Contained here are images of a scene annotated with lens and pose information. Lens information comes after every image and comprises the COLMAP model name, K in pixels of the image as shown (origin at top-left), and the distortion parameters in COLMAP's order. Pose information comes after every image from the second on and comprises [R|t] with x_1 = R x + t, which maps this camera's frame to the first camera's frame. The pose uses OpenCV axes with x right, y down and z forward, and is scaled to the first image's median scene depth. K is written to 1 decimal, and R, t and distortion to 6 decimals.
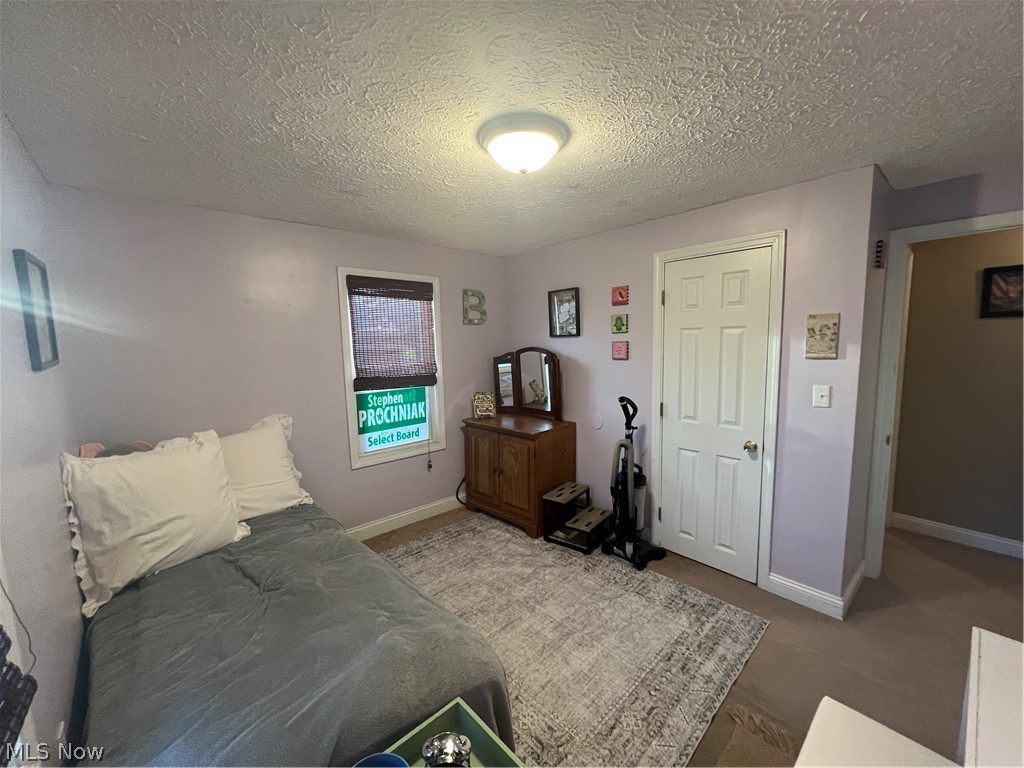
lens RADIAL K [[408.1, 0, 510.9], [0, 408.1, 382.1], [0, 0, 1]] dist [-0.002882, 0.000956]
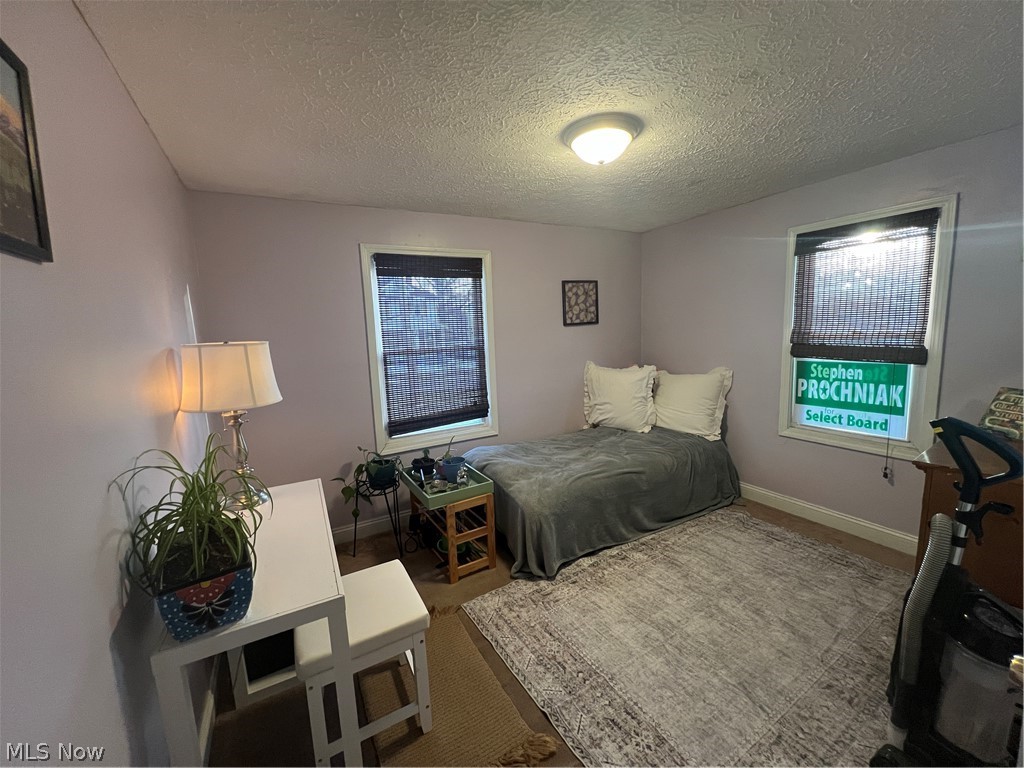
lens RADIAL K [[408.1, 0, 513.9], [0, 408.1, 385.7], [0, 0, 1]] dist [-0.002882, 0.000956]
pose [[-0.212198, 0.160655, -0.963931, 0.667258], [-0.059322, 0.982457, 0.176802, -0.039905], [0.975425, 0.094700, -0.198945, 0.539843]]
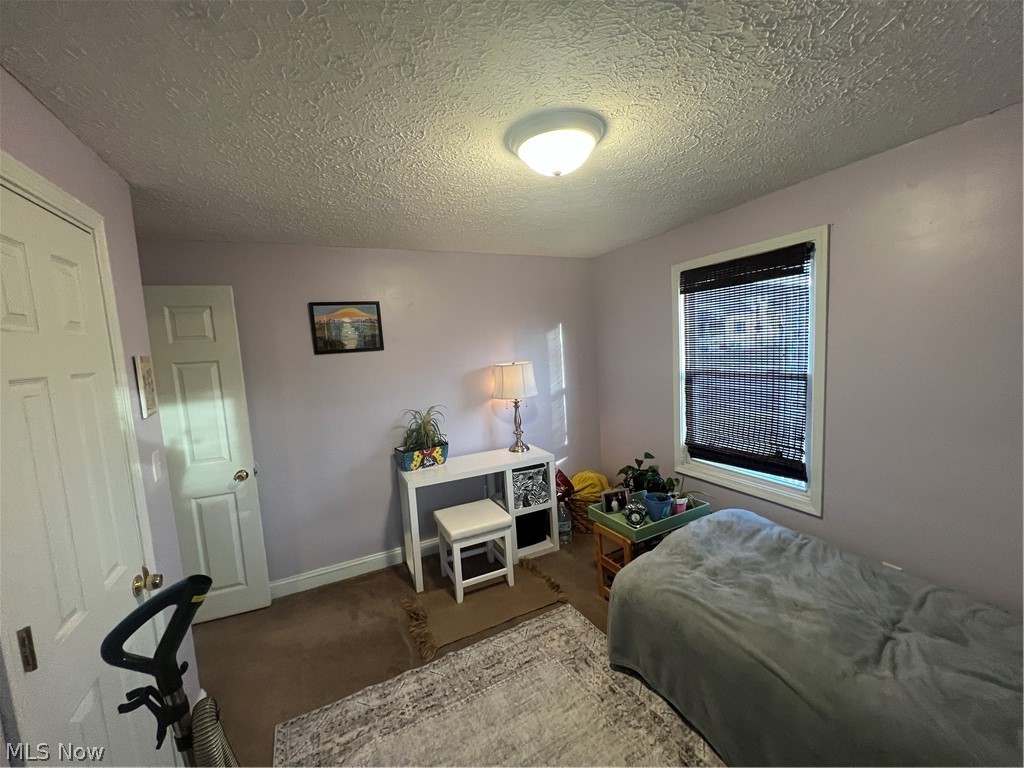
lens RADIAL K [[408.1, 0, 512.5], [0, 408.1, 385.1], [0, 0, 1]] dist [-0.002882, 0.000956]
pose [[-0.957360, 0.052238, 0.284134, -0.056585], [0.111995, 0.973714, 0.198338, -0.125443], [-0.266305, 0.221703, -0.938046, 1.020426]]
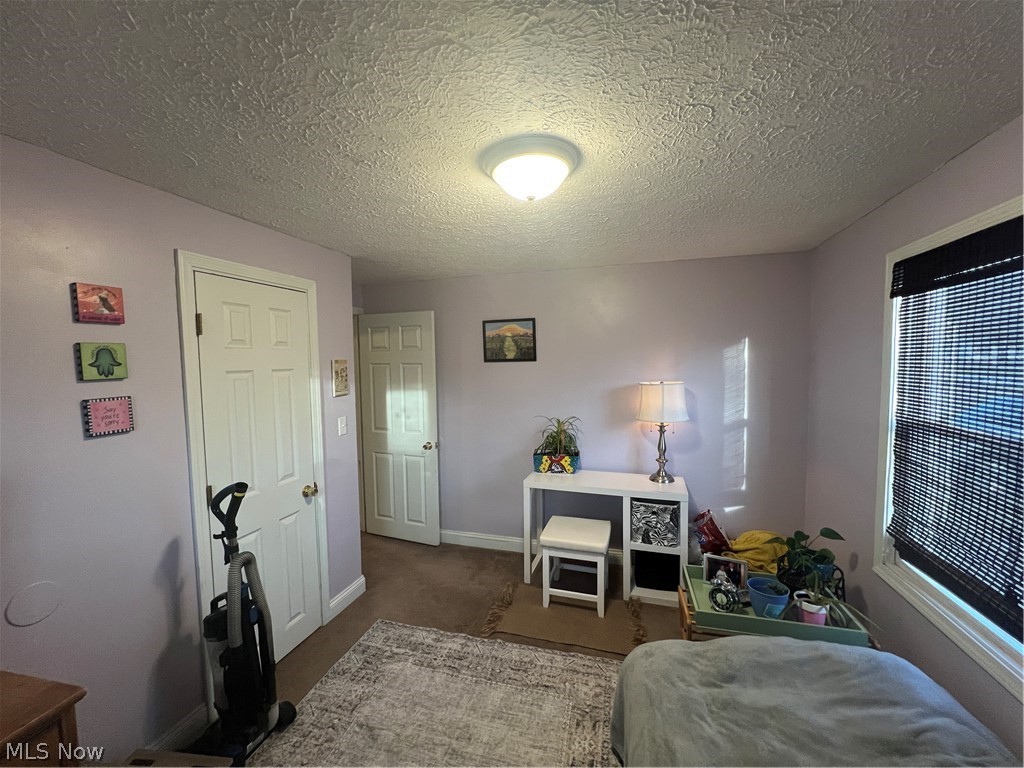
lens RADIAL K [[408.1, 0, 512.2], [0, 408.1, 384.7], [0, 0, 1]] dist [-0.002882, 0.000956]
pose [[-0.515453, -0.020656, 0.856669, -0.379107], [0.120084, 0.988103, 0.096080, -0.099600], [-0.848462, 0.152397, -0.506840, 0.801150]]
